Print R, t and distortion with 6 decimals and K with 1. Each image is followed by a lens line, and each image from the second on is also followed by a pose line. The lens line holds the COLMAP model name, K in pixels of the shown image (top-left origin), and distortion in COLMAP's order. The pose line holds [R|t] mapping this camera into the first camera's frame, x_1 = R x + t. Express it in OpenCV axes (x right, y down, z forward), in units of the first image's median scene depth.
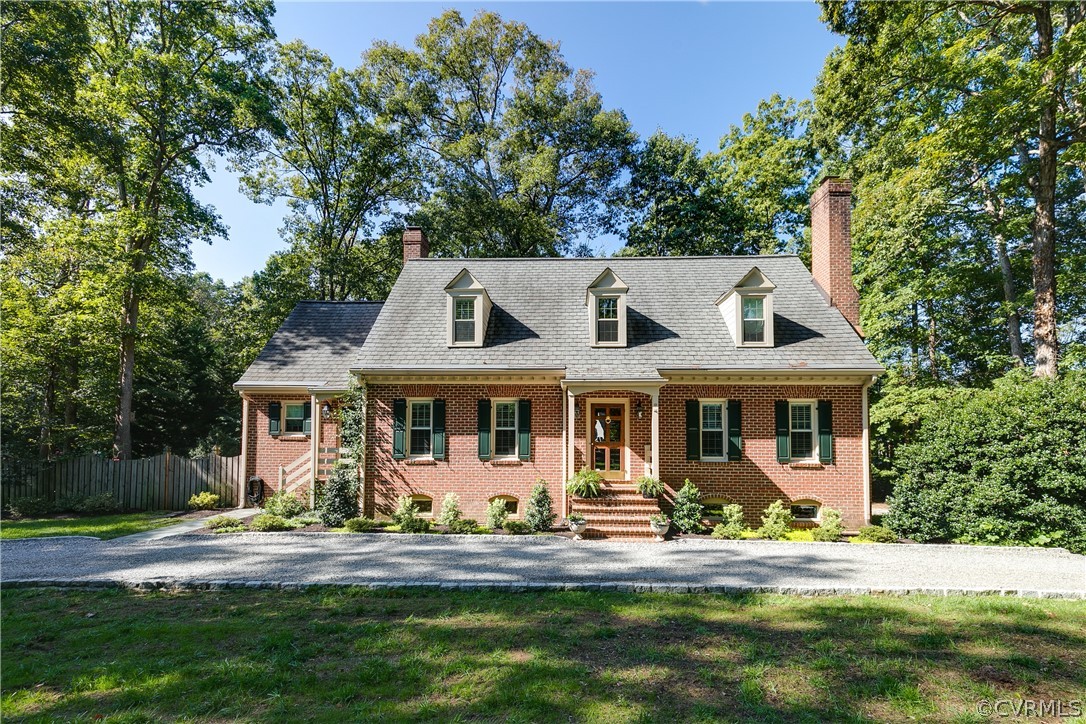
lens RADIAL K [[495.6, 0, 545.1], [0, 495.6, 406.5], [0, 0, 1]] dist [0.001019, 0.000224]
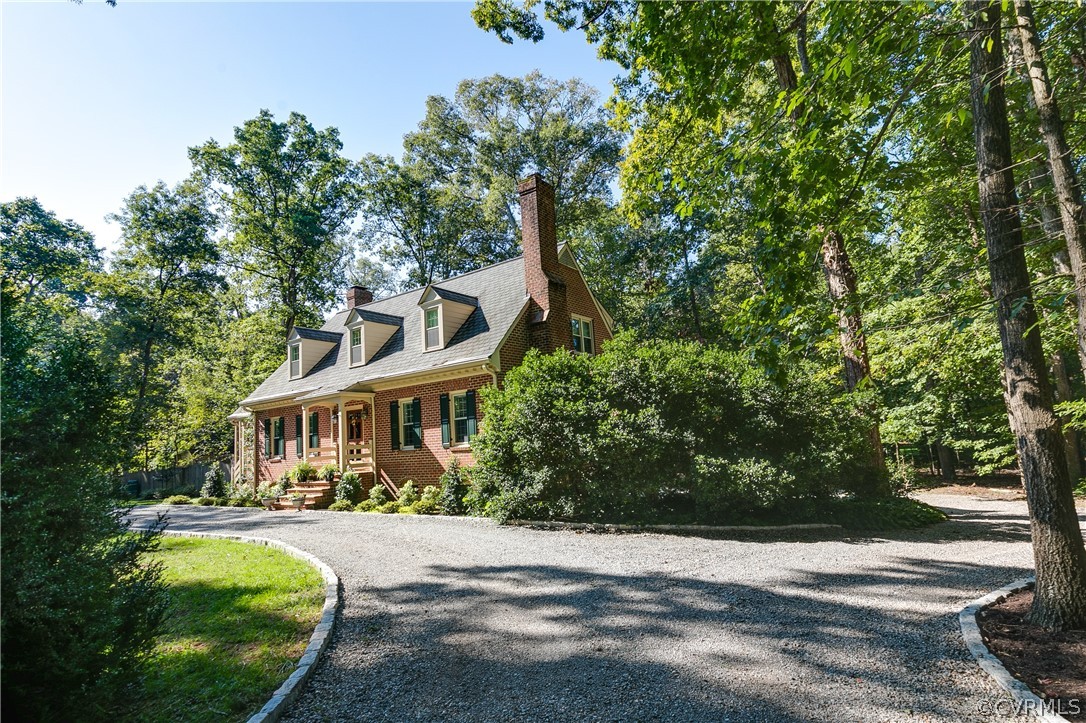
lens RADIAL K [[531.7, 0, 543.0], [0, 531.7, 361.5], [0, 0, 1]] dist [-0.001677, -0.000256]
pose [[0.842067, -0.137060, -0.521668, 1.306541], [0.101438, 0.990159, -0.096409, 0.053540], [0.529748, 0.028266, 0.847684, 0.061752]]
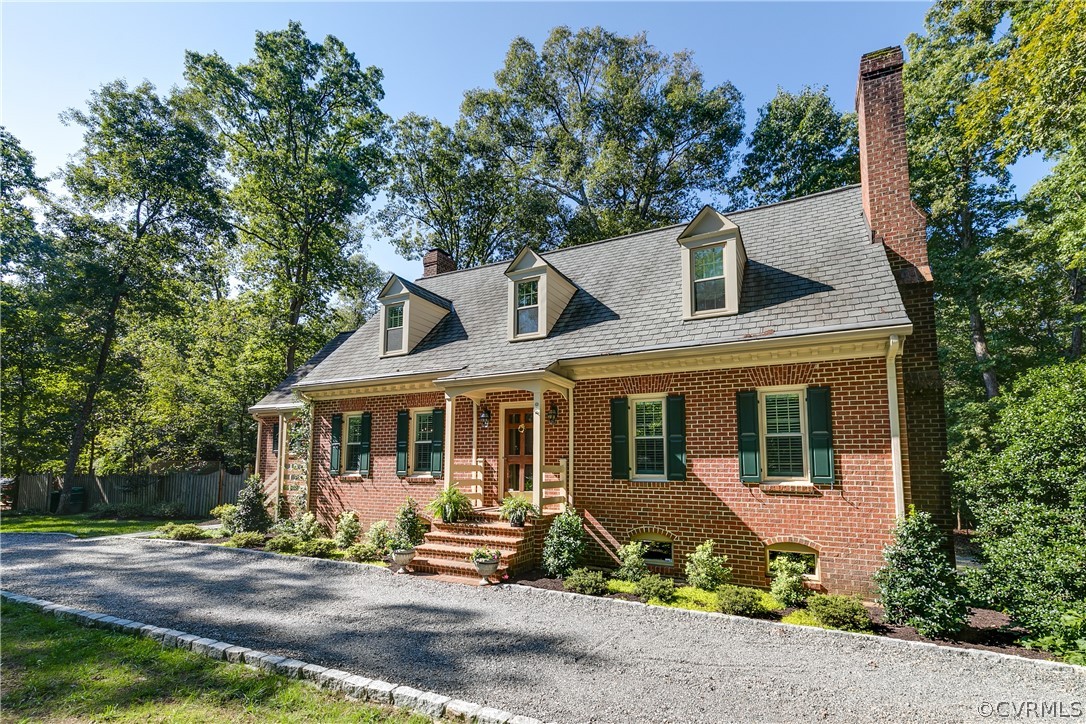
lens RADIAL K [[495.6, 0, 545.1], [0, 495.6, 406.5], [0, 0, 1]] dist [0.001019, 0.000224]
pose [[0.909595, -0.050282, -0.412442, 0.494444], [0.024922, 0.997466, -0.066639, 0.045989], [0.414747, 0.050336, 0.908543, 0.278119]]
